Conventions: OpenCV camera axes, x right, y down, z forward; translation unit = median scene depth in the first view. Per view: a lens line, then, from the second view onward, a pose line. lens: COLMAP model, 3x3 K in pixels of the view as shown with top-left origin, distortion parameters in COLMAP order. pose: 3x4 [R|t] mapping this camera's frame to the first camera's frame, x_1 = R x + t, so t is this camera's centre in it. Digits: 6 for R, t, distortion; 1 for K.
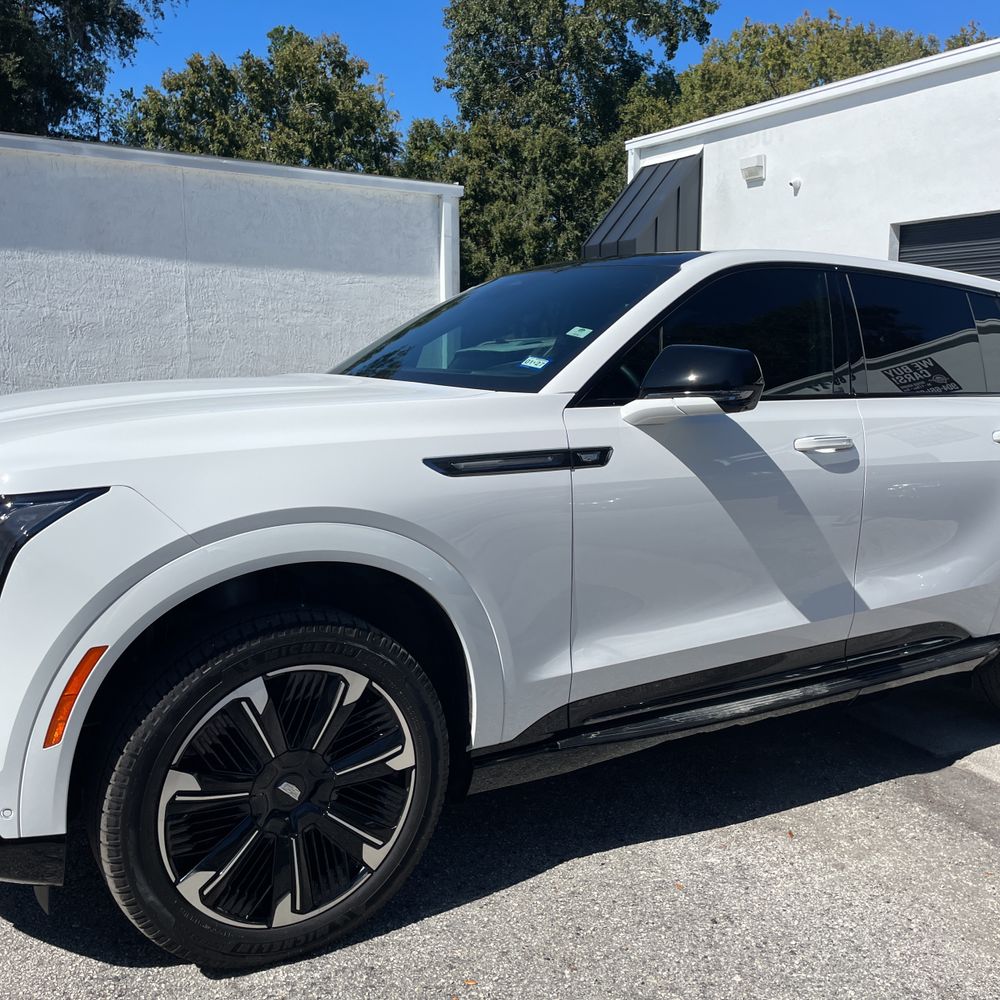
lens RADIAL K [[1025.5, 0, 494.6], [0, 1025.5, 480.8], [0, 0, 1]] dist [0.100426, -0.139288]
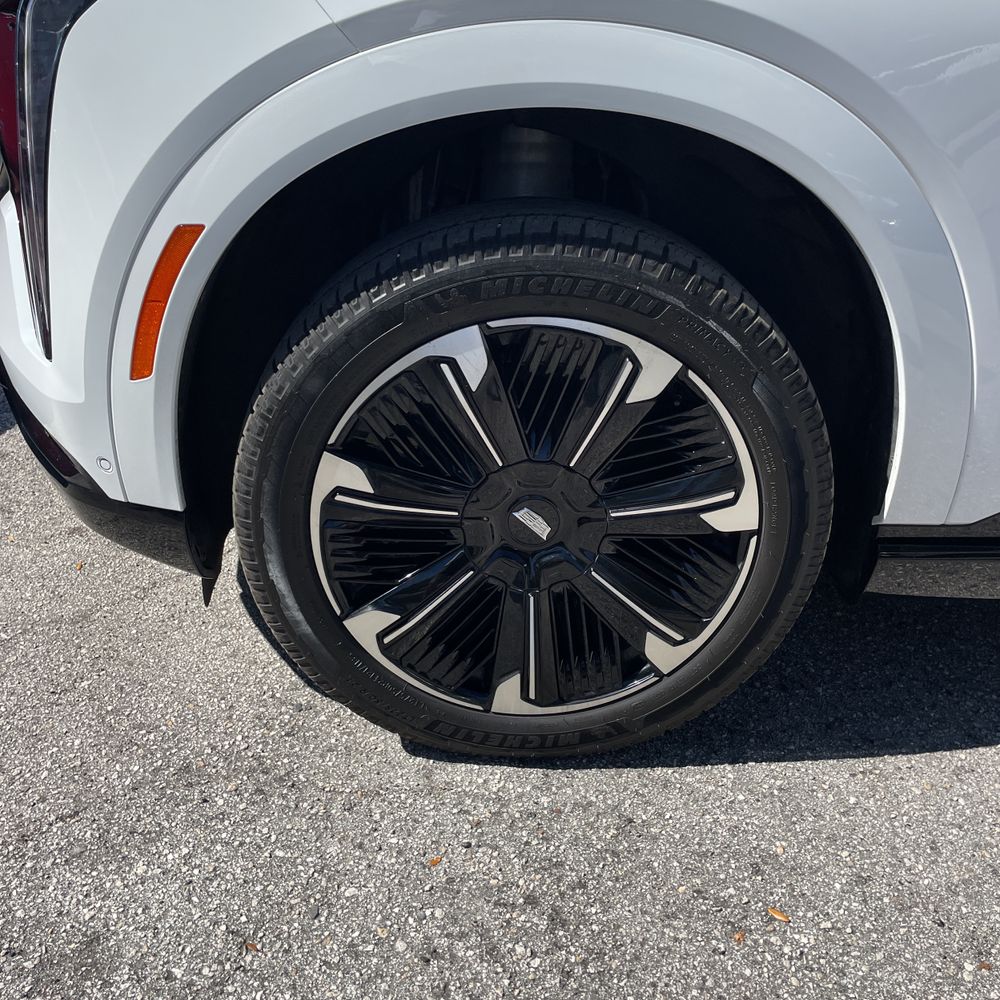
lens RADIAL K [[1025.5, 0, 494.6], [0, 1025.5, 480.8], [0, 0, 1]] dist [0.100426, -0.139288]
pose [[0.862725, 0.213039, -0.458606, 0.052204], [-0.063345, 0.945309, 0.319966, 0.087381], [0.501690, -0.246993, 0.829037, 0.505457]]
